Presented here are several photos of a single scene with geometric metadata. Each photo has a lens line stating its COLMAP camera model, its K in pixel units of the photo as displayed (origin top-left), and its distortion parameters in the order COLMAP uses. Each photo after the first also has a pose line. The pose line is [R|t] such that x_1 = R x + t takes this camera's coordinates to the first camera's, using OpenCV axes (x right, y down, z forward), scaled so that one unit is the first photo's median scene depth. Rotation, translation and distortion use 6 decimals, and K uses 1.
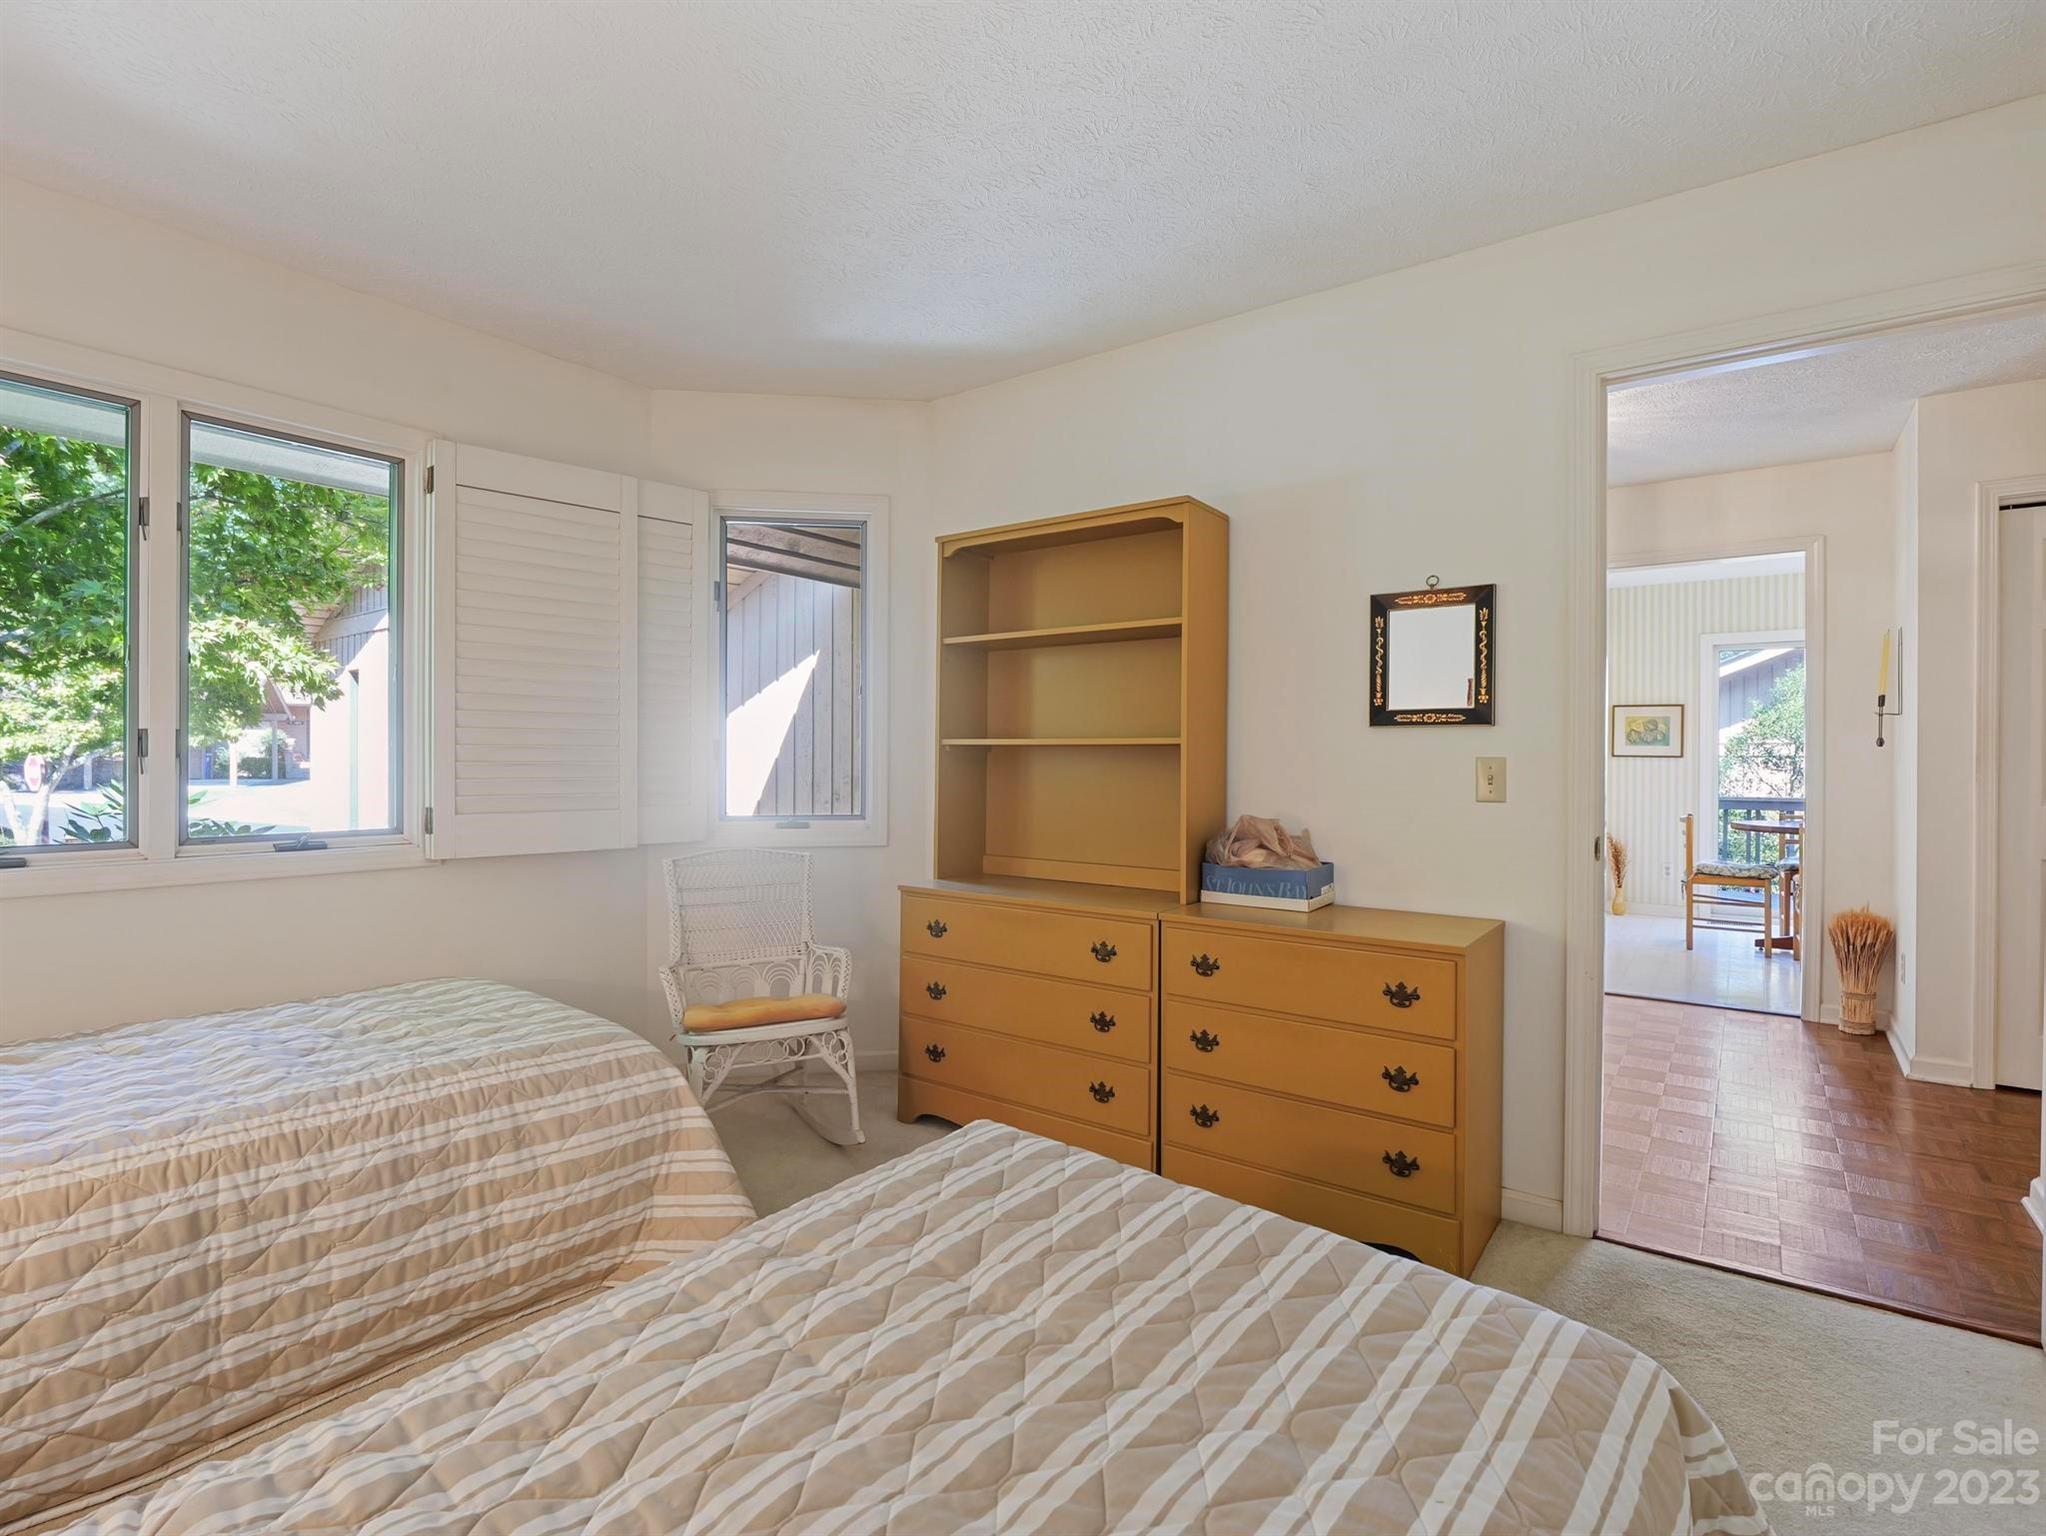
lens RADIAL K [[1008.2, 0, 1003.9], [0, 1008.2, 773.5], [0, 0, 1]] dist [-0.017685, -0.000213]
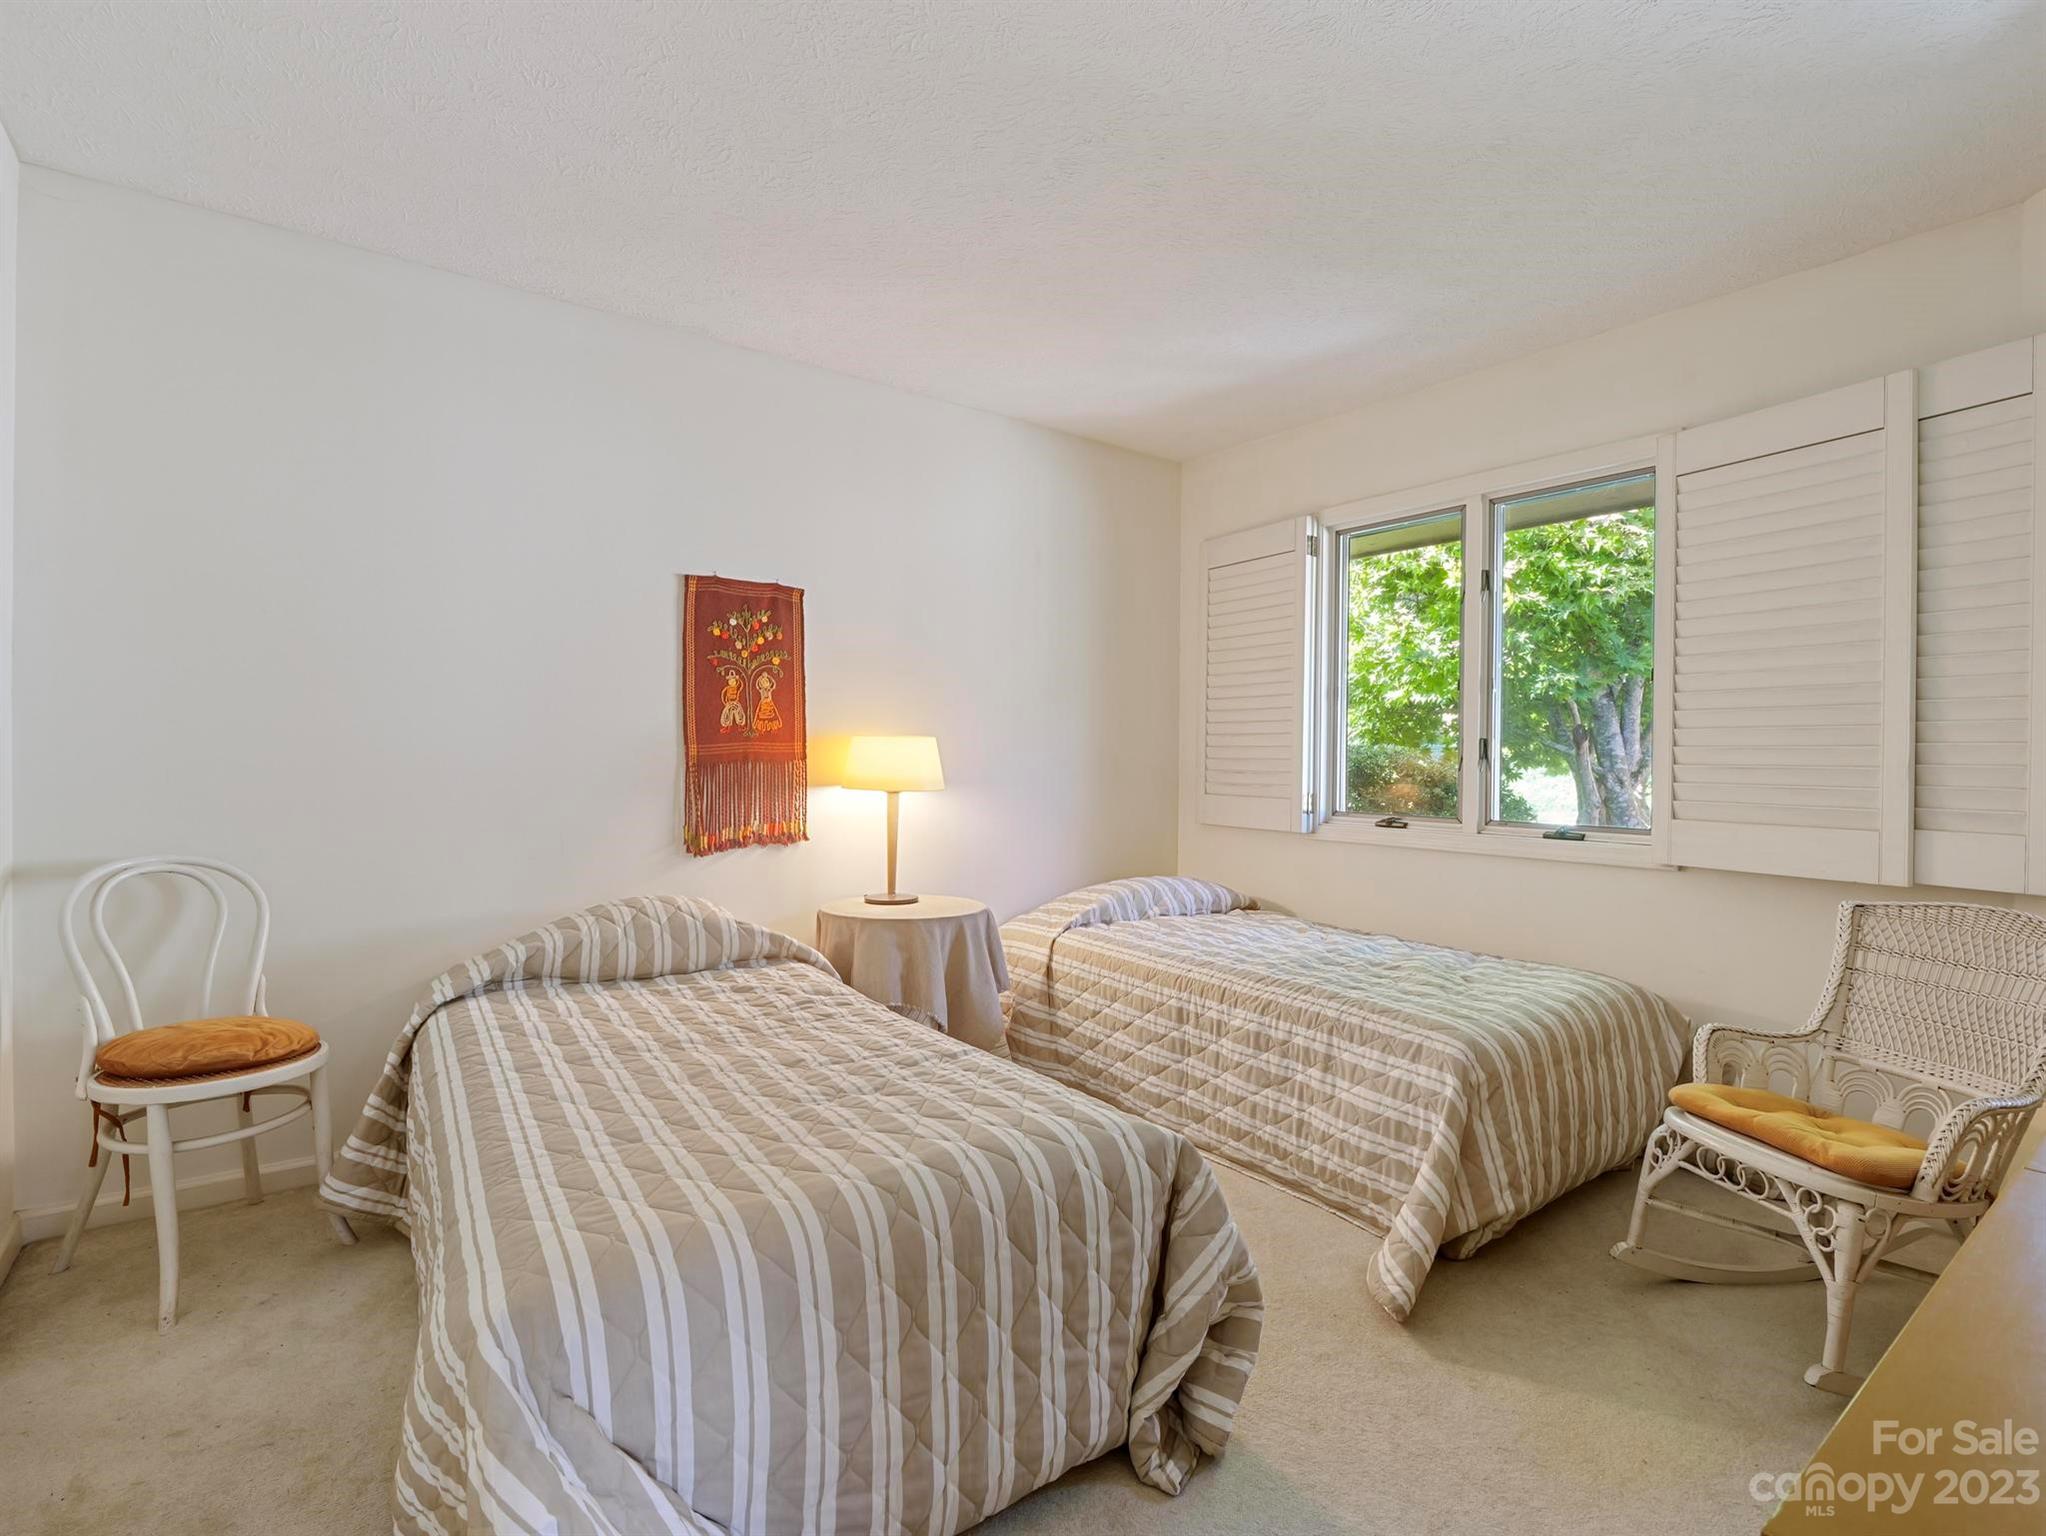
lens RADIAL K [[1008.2, 0, 1003.9], [0, 1008.2, 773.5], [0, 0, 1]] dist [-0.017685, -0.000213]
pose [[-0.309504, 0.007921, -0.950865, 0.872858], [-0.023827, 0.999587, 0.016083, -0.004733], [0.950600, 0.027634, -0.309187, 1.065382]]
